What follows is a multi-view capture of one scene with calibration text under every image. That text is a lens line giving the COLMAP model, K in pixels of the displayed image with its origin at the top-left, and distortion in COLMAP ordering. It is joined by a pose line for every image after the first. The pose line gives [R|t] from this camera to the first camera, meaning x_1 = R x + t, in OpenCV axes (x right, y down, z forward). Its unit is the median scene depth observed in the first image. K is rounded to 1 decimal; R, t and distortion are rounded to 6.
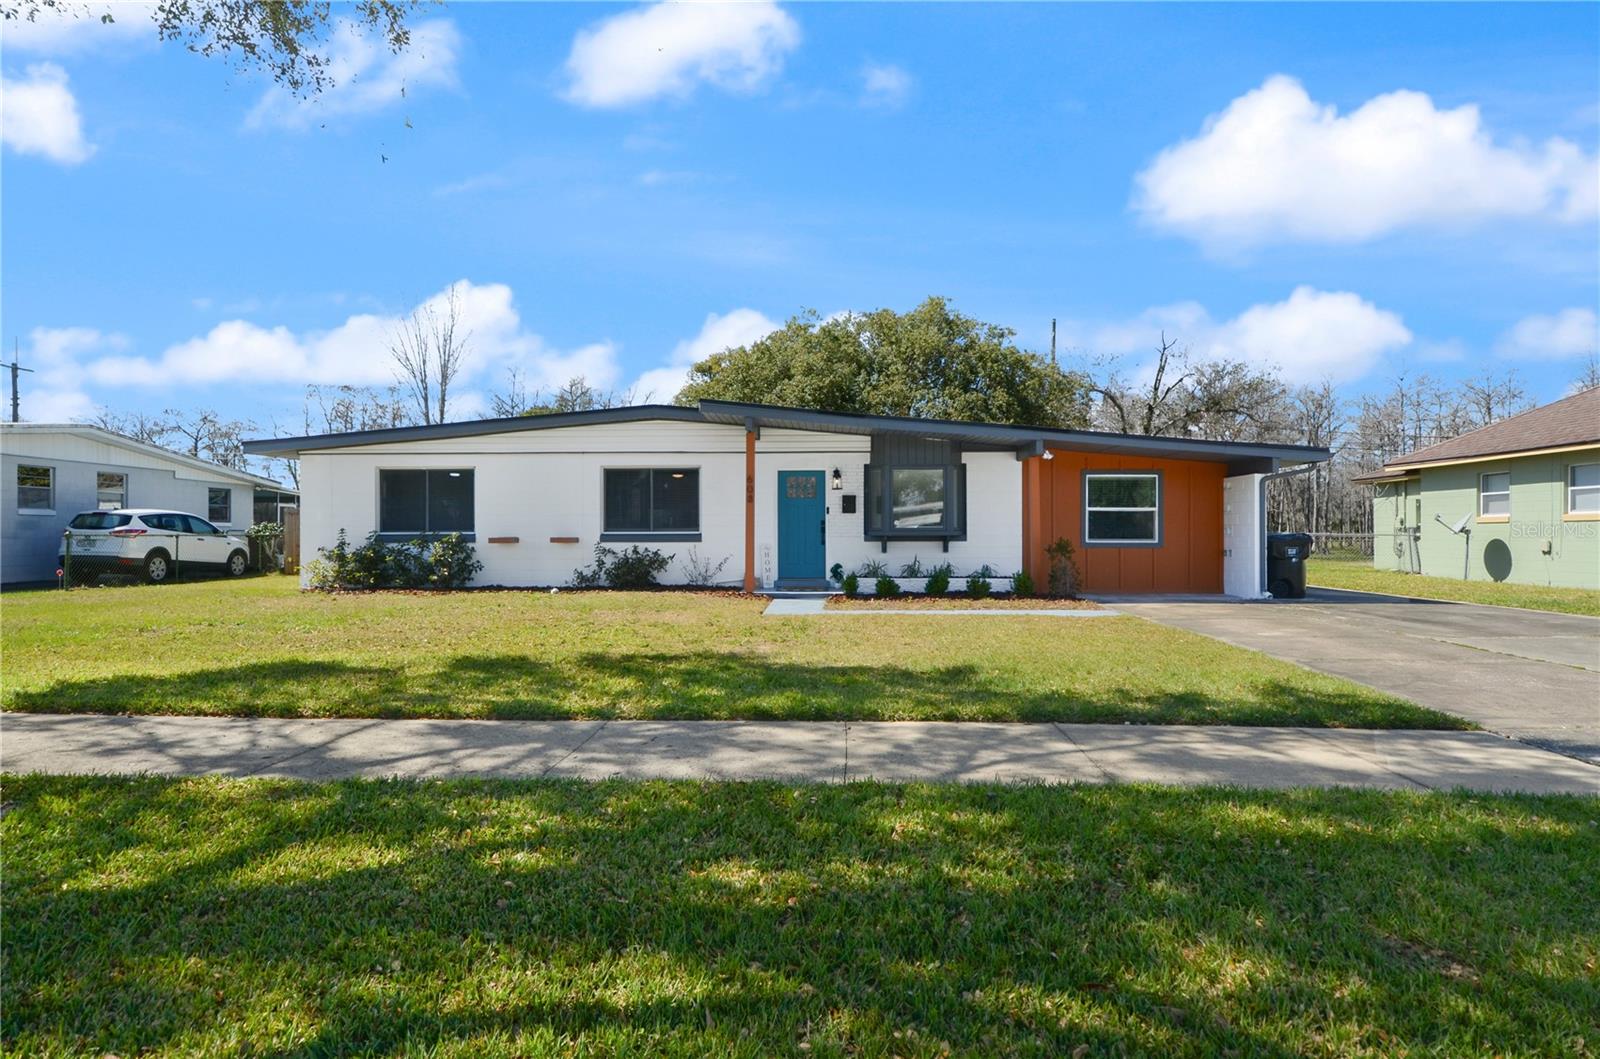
lens RADIAL K [[872.8, 0, 800.0], [0, 872.8, 529.5], [0, 0, 1]] dist [0.001509, 0.000317]
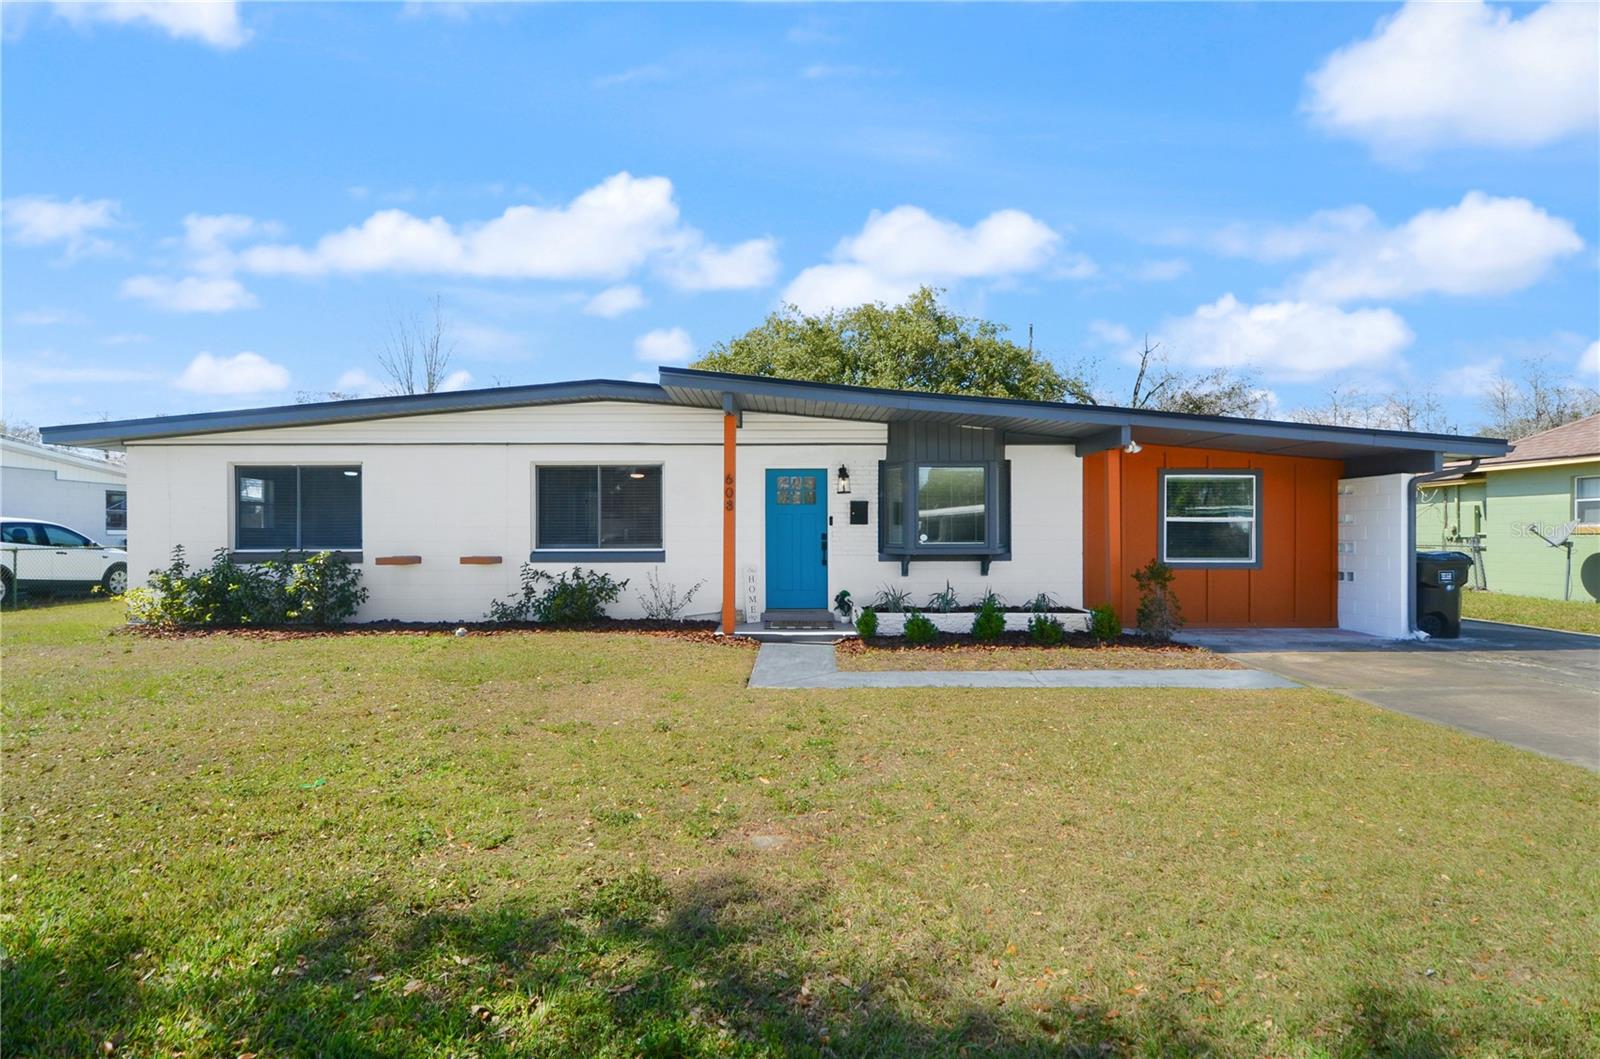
lens RADIAL K [[745.5, 0, 800.0], [0, 745.5, 529.5], [0, 0, 1]] dist [-0.001307, -0.000277]
pose [[0.999141, -0.000167, 0.041442, -0.022534], [0.000081, 0.999998, 0.002063, -0.015591], [-0.041442, -0.002058, 0.999139, 0.348795]]
